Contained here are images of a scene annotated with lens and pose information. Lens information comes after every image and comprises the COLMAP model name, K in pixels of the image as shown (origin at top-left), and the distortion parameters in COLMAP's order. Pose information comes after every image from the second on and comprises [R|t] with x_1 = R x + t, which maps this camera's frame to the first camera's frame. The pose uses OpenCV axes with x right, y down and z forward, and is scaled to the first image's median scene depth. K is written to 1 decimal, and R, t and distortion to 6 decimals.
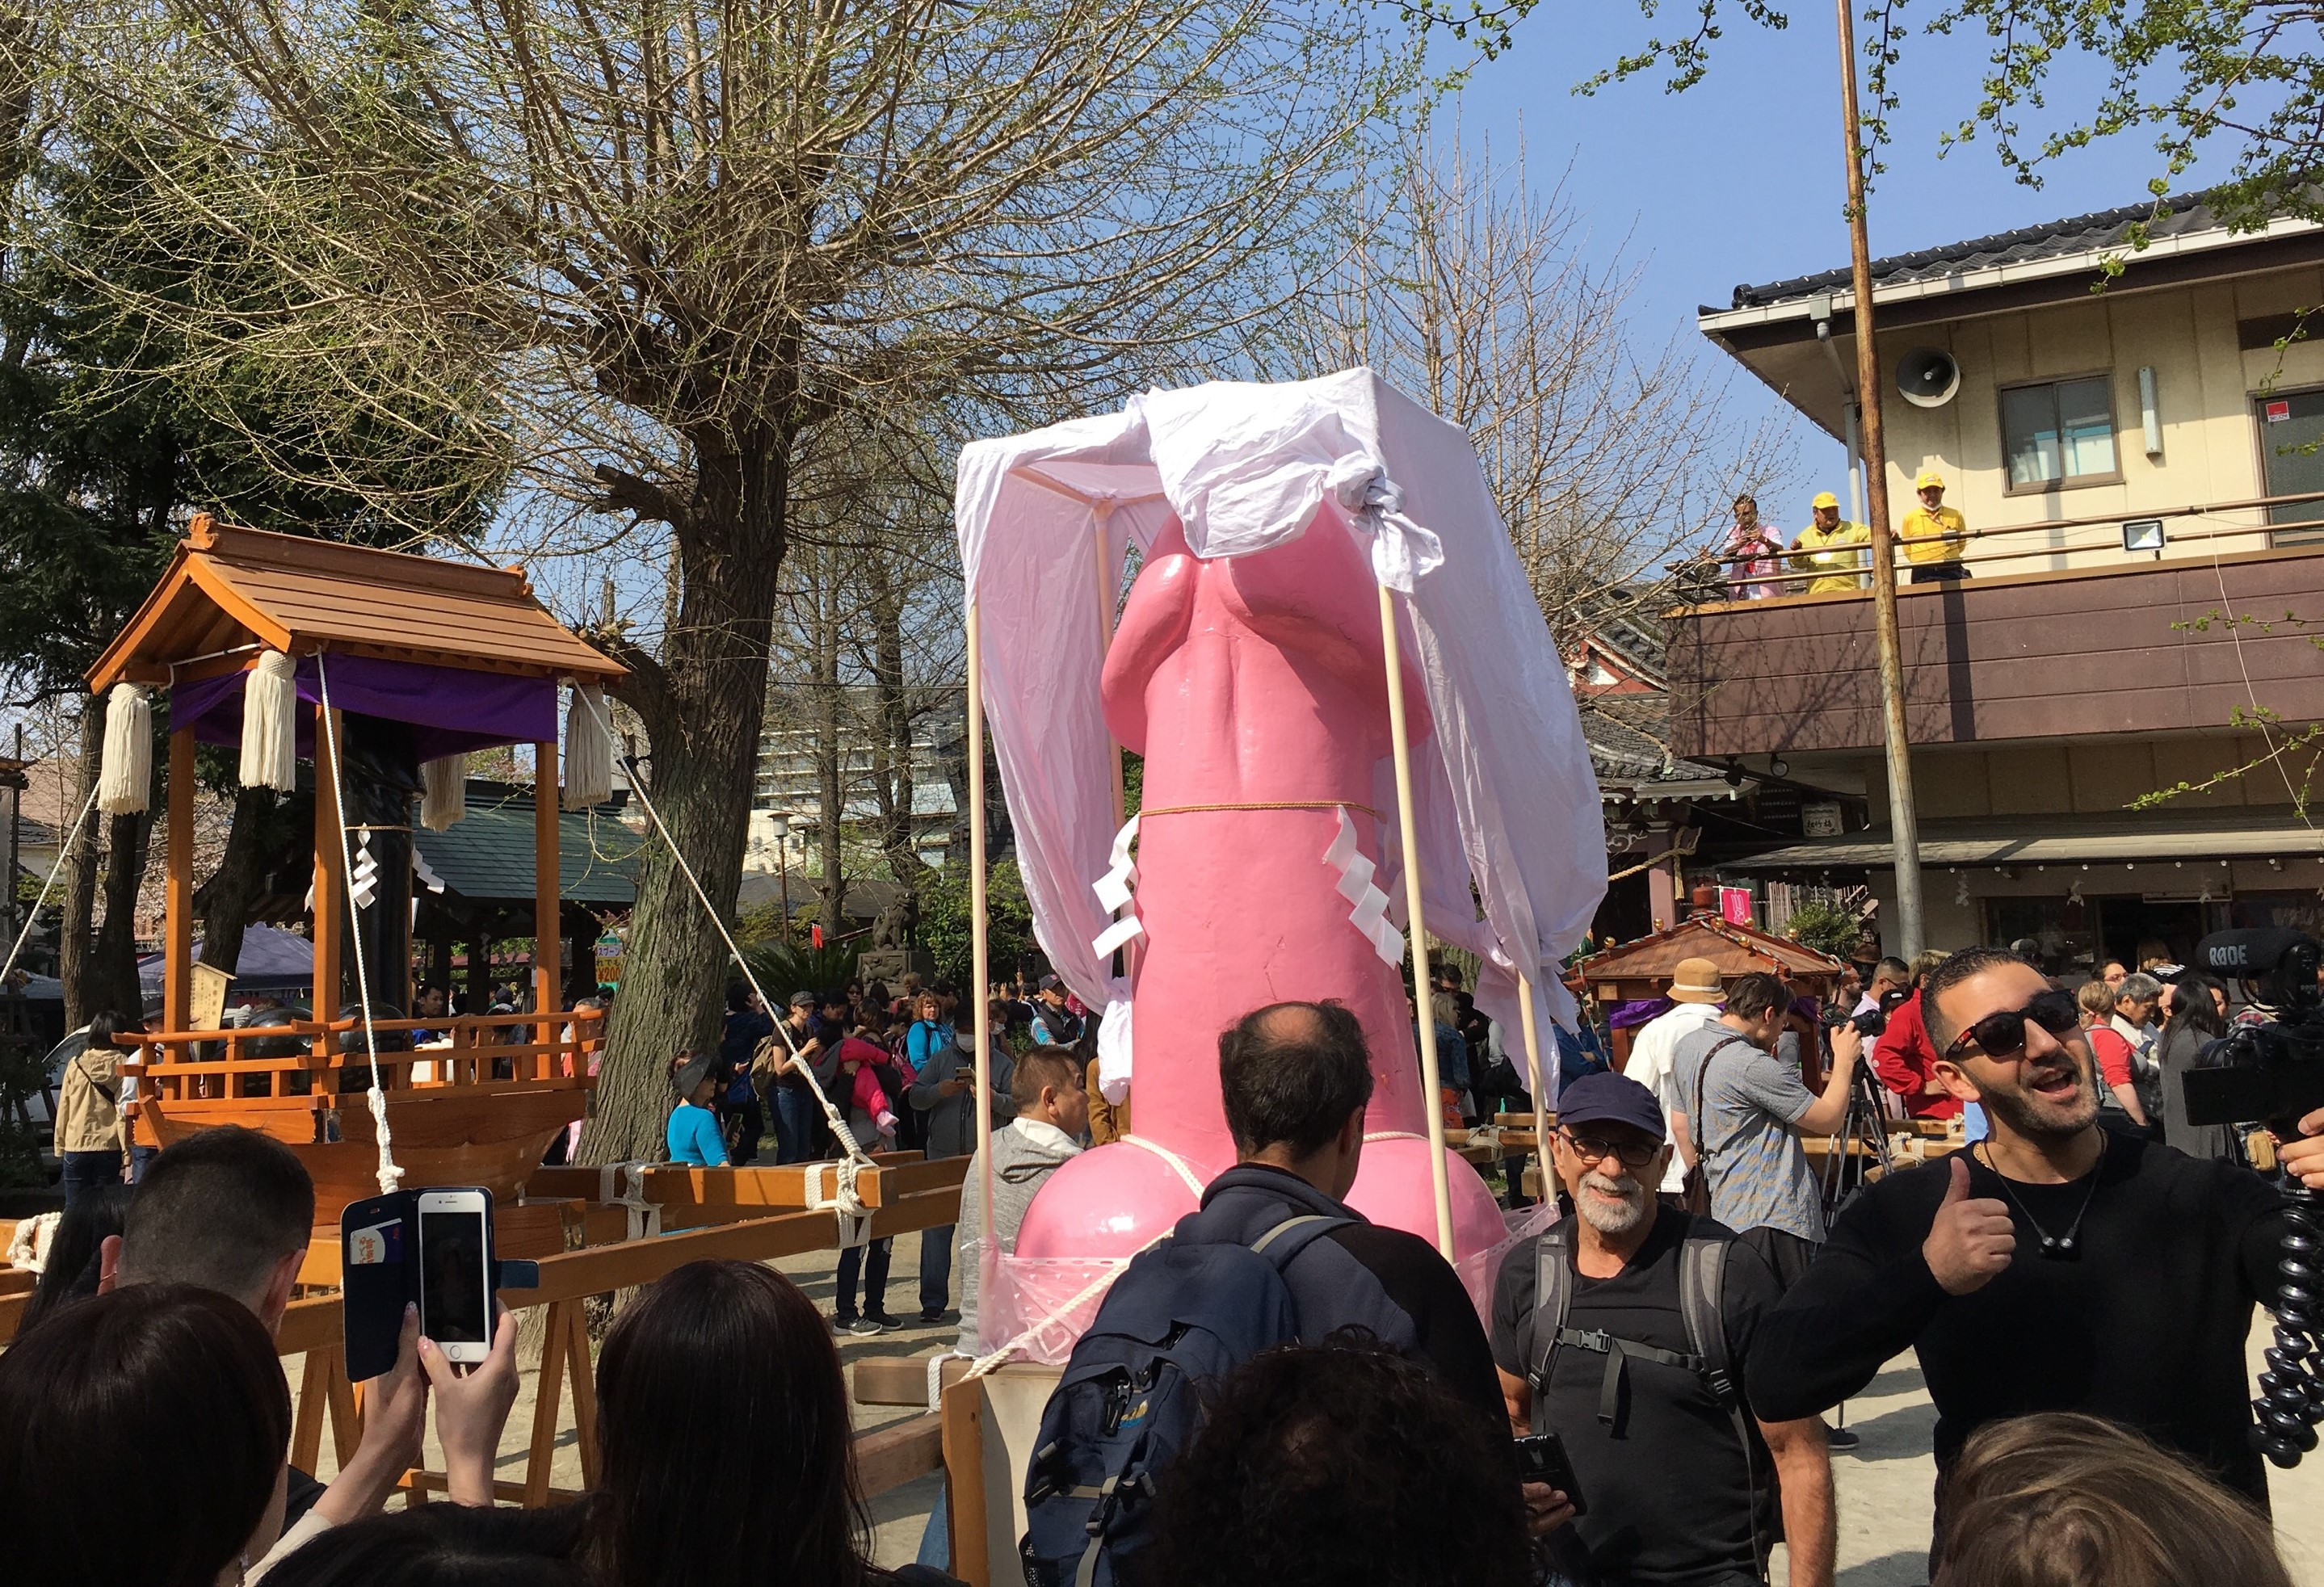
lens RADIAL K [[2238.7, 0, 1032.0], [0, 2238.7, 583.4], [0, 0, 1]] dist [0.005600, 0.001230]
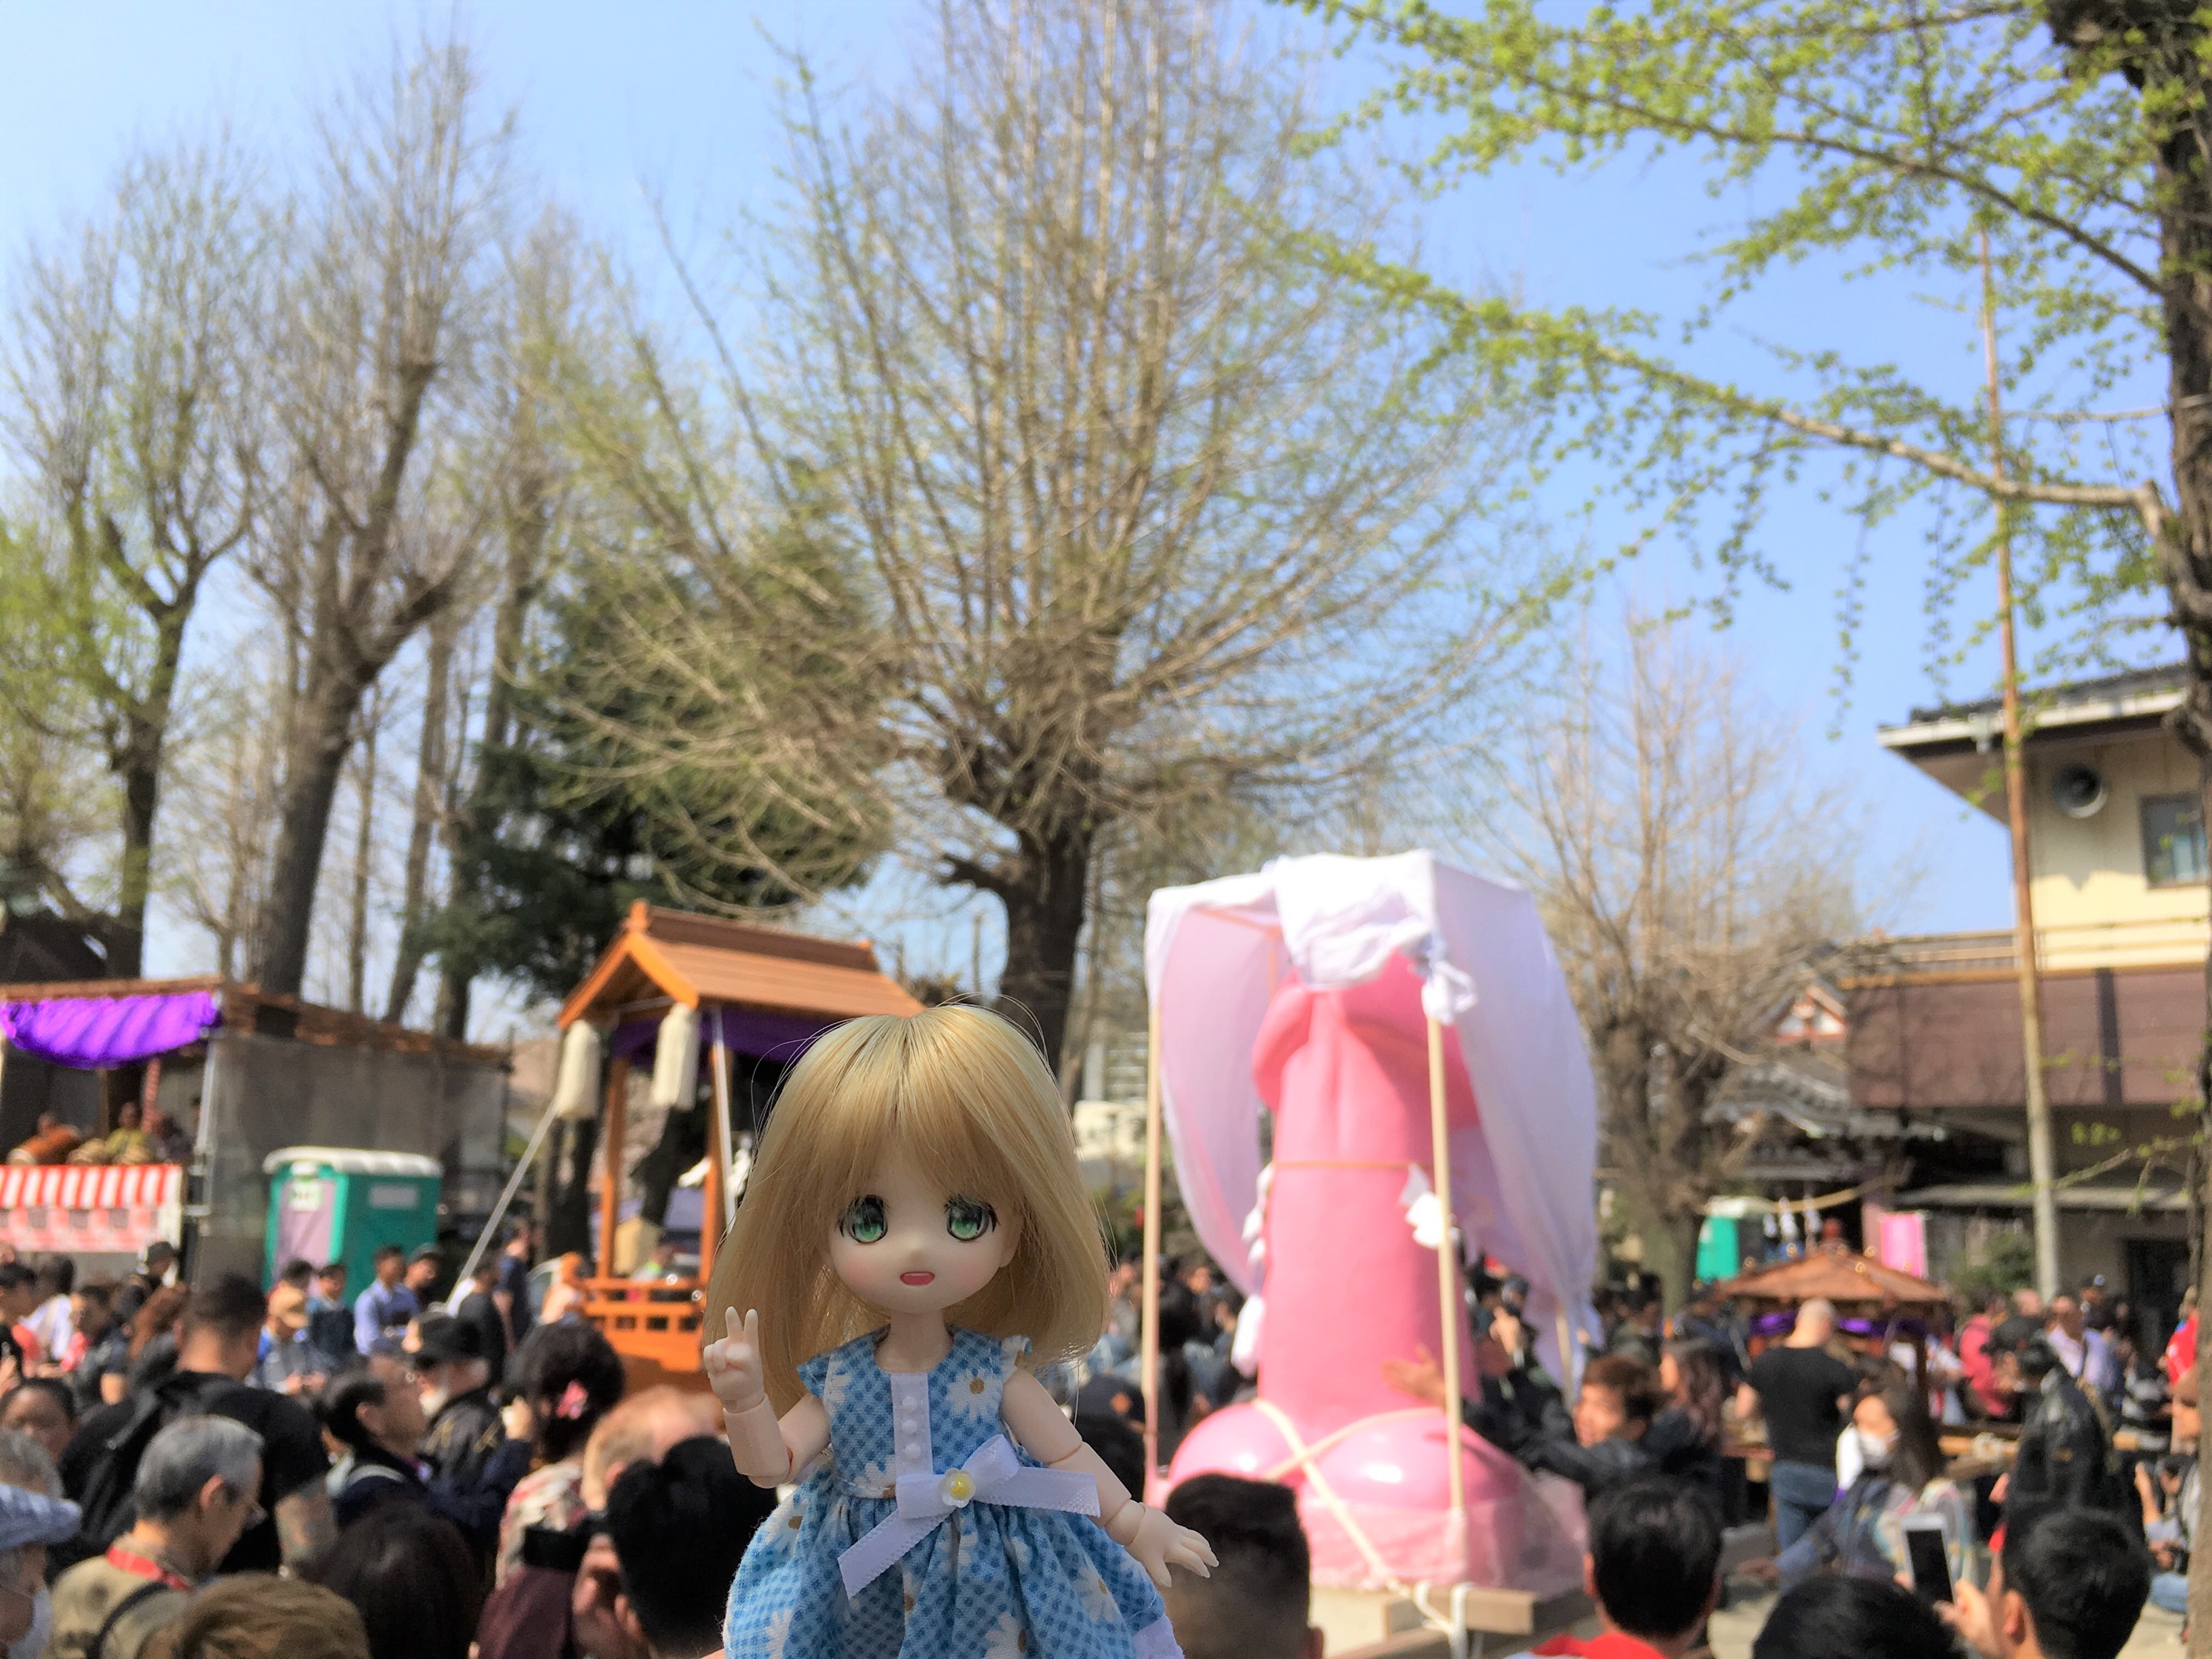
lens RADIAL K [[1907.8, 0, 1106.0], [0, 1907.8, 829.5], [0, 0, 1]] dist [0.006669, 0.008846]
pose [[0.991452, 0.026154, -0.127826, 0.040808], [-0.031602, 0.998668, -0.040779, -0.023582], [0.126589, 0.044470, 0.990958, -0.084533]]
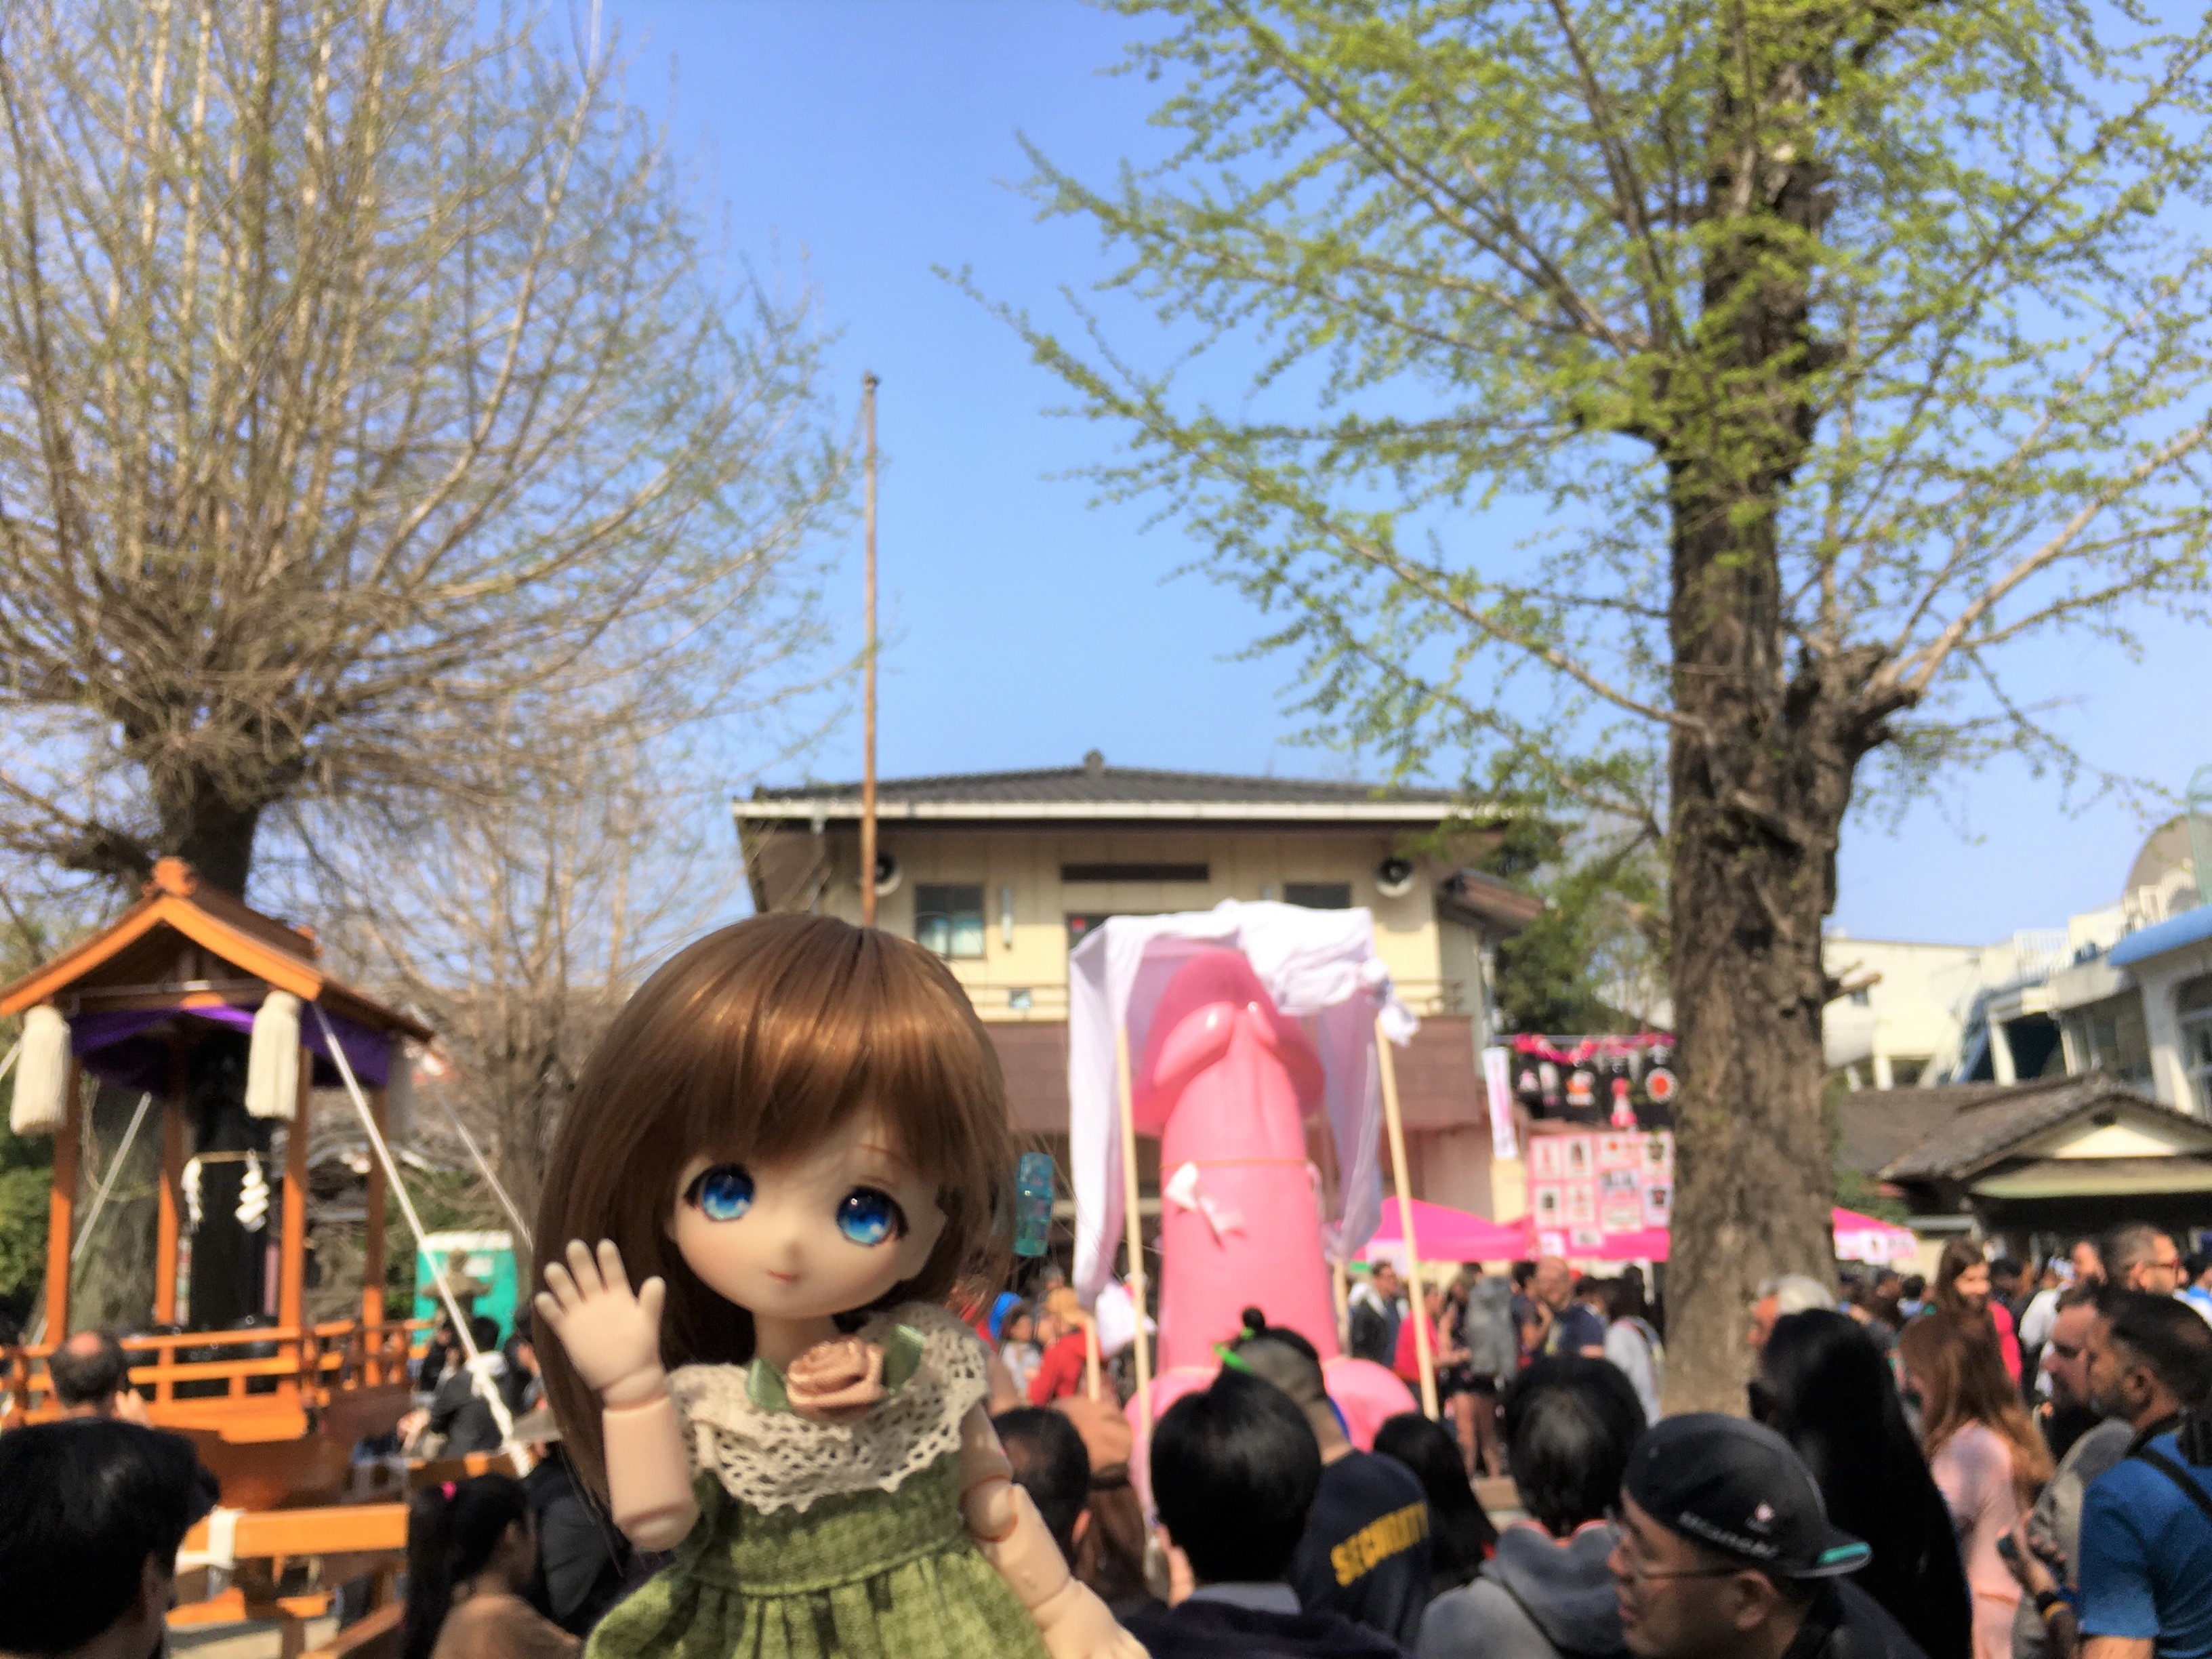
lens RADIAL K [[1861.5, 0, 1106.0], [0, 1861.5, 829.5], [0, 0, 1]] dist [0.104585, -0.166291]
pose [[0.771404, 0.147888, 0.618923, -0.368718], [-0.094083, 0.988436, -0.118920, 0.012855], [-0.629353, 0.033505, 0.776397, -0.003831]]
